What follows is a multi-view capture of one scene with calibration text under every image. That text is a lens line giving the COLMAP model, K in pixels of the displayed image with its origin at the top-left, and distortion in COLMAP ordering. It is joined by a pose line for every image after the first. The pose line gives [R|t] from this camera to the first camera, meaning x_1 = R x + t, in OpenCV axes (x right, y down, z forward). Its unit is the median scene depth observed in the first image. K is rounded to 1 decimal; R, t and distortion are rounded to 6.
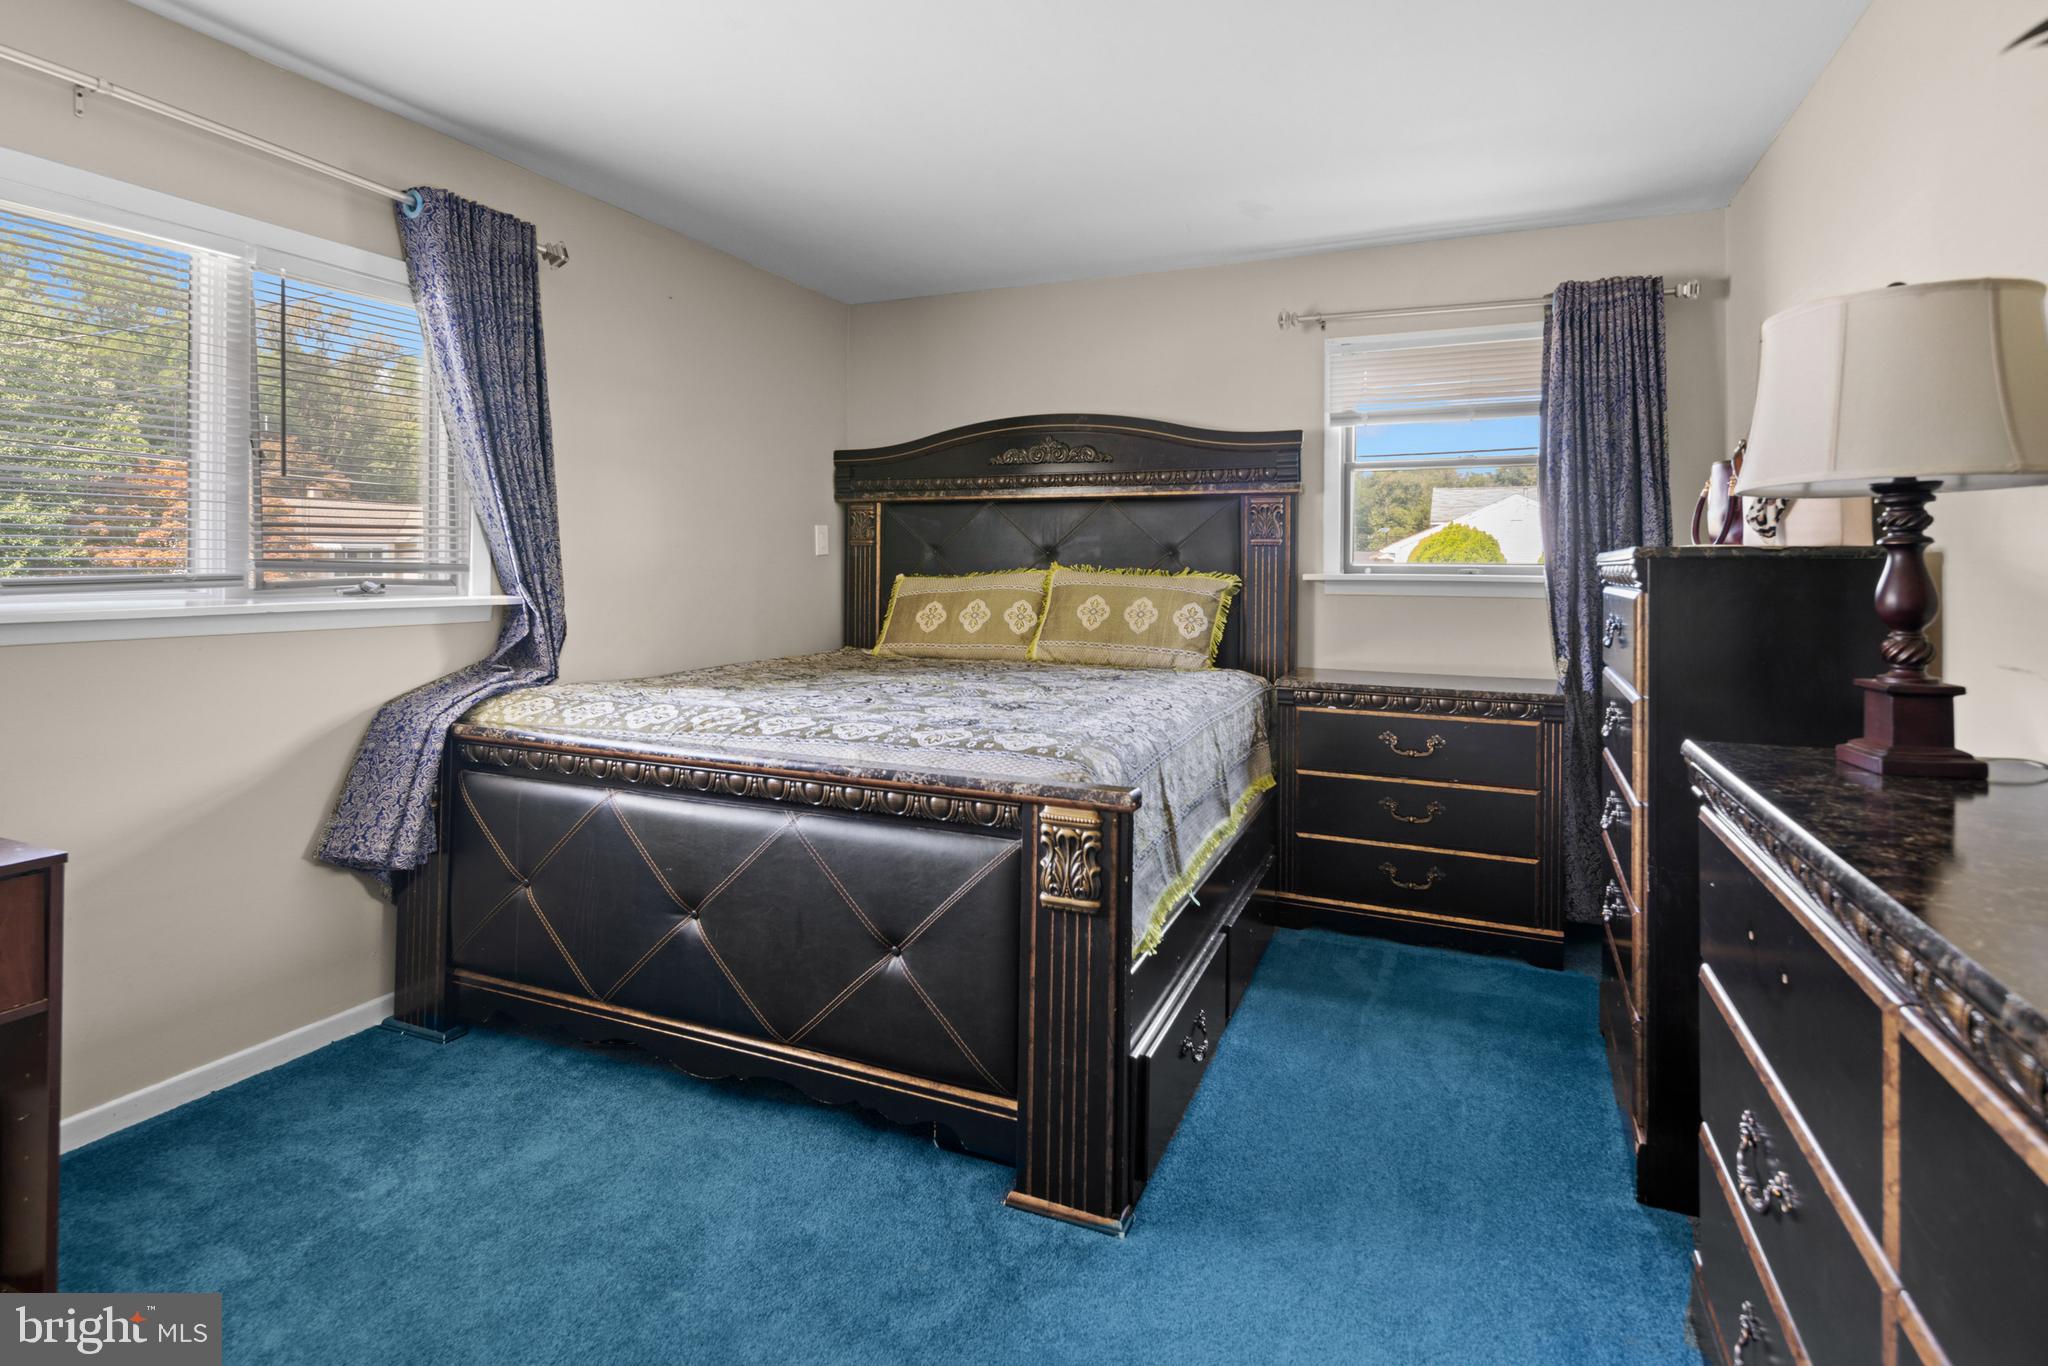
lens RADIAL K [[989.9, 0, 1016.8], [0, 989.9, 577.8], [0, 0, 1]] dist [0.000639, -0.001399]
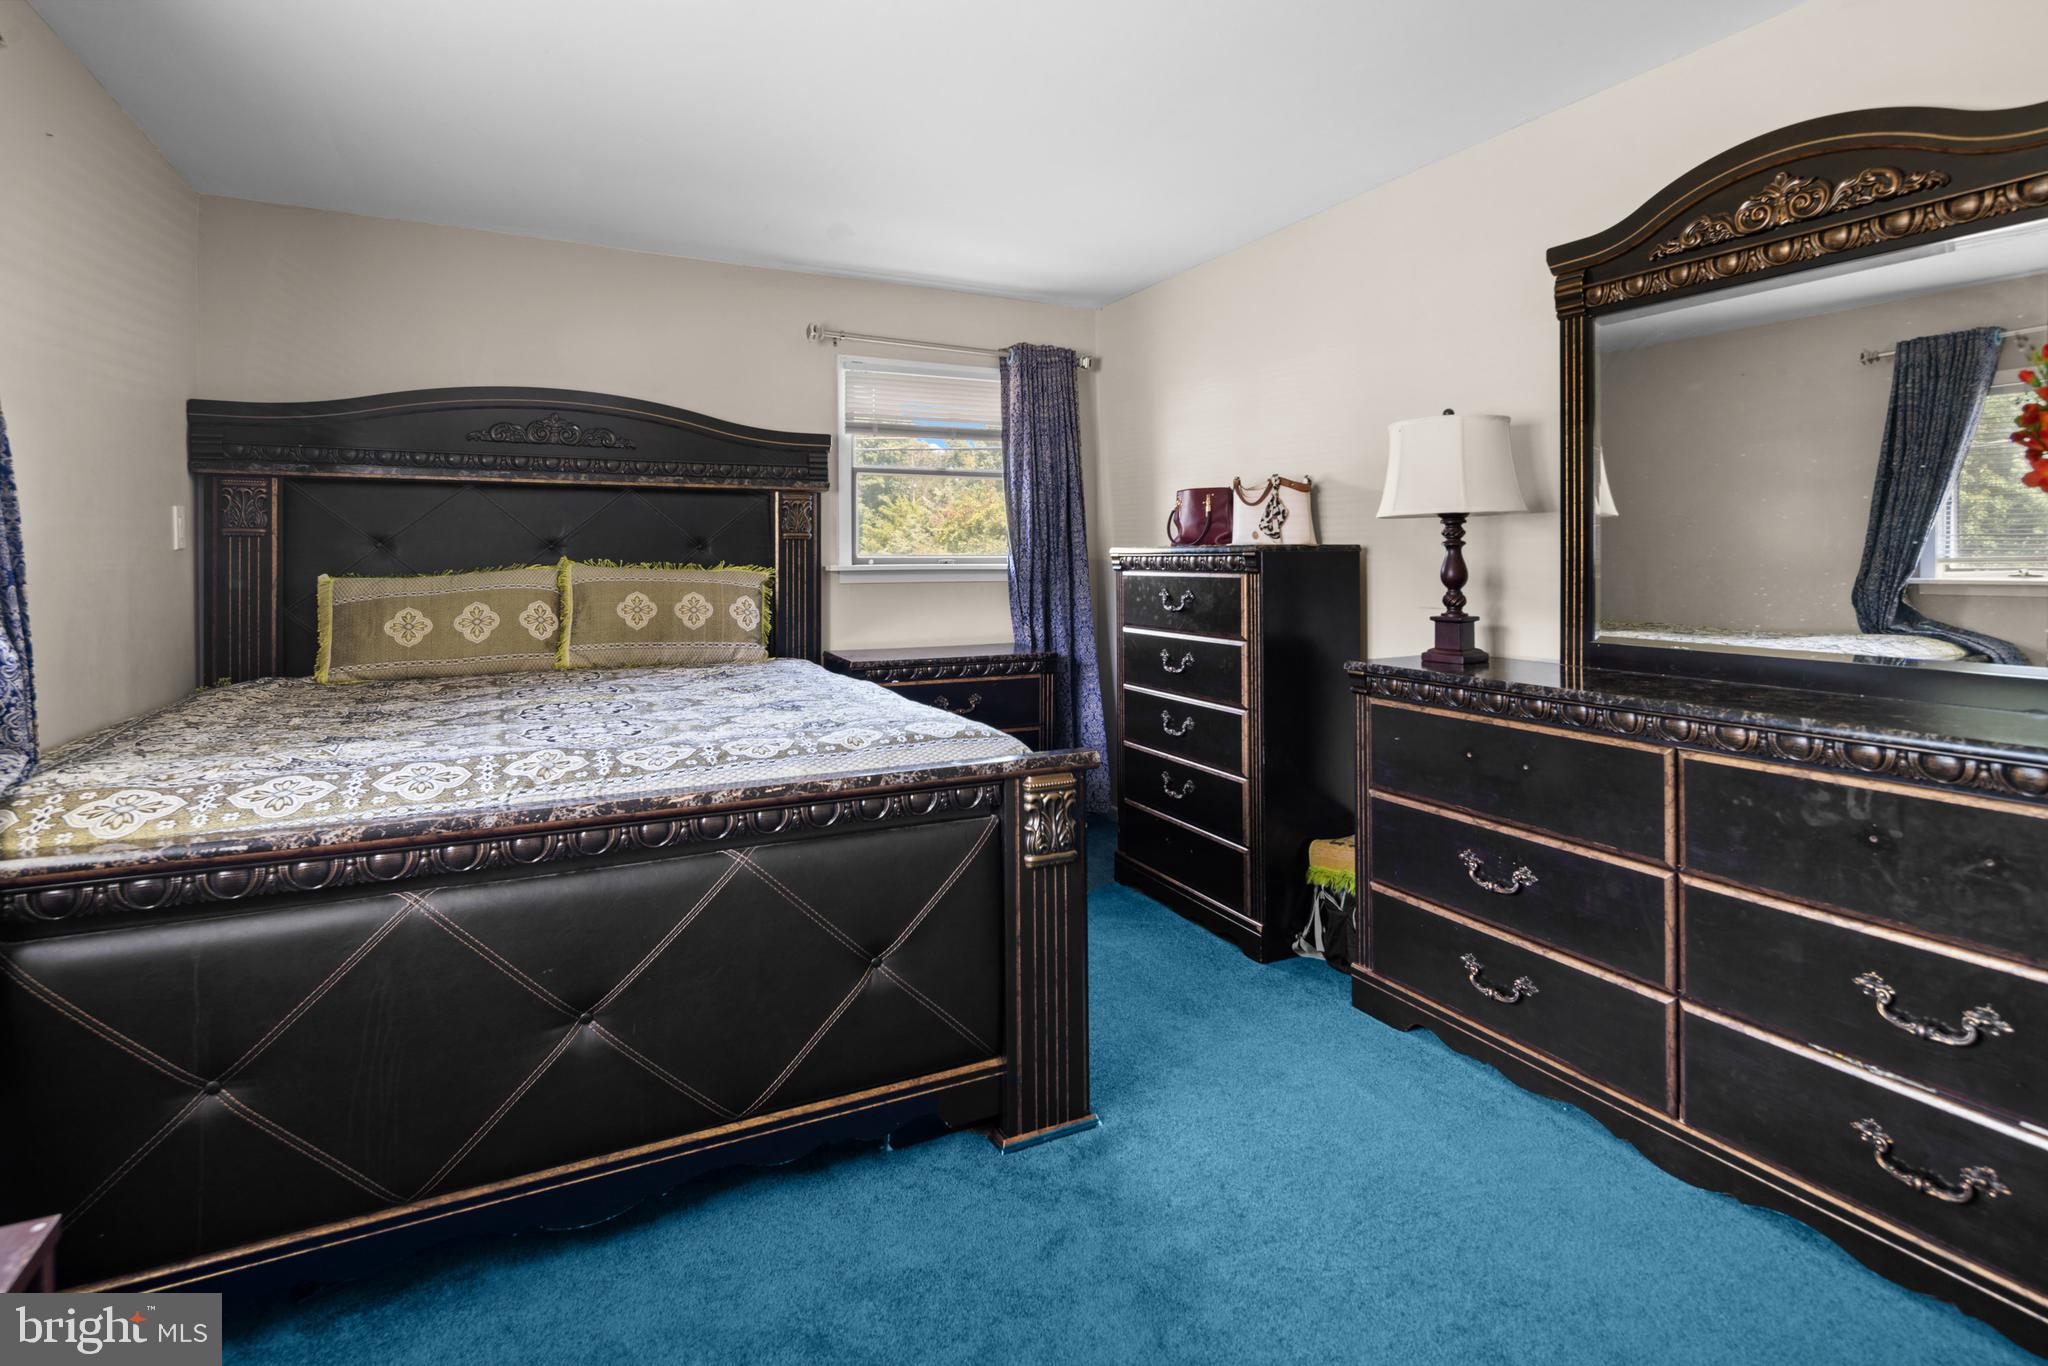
lens RADIAL K [[954.9, 0, 1018.1], [0, 954.9, 568.1], [0, 0, 1]] dist [0.002923, -0.000073]
pose [[0.662887, -0.017145, 0.748523, -0.401876], [0.016715, 0.999828, 0.008098, -0.006788], [-0.748533, 0.007144, 0.663059, 0.153050]]
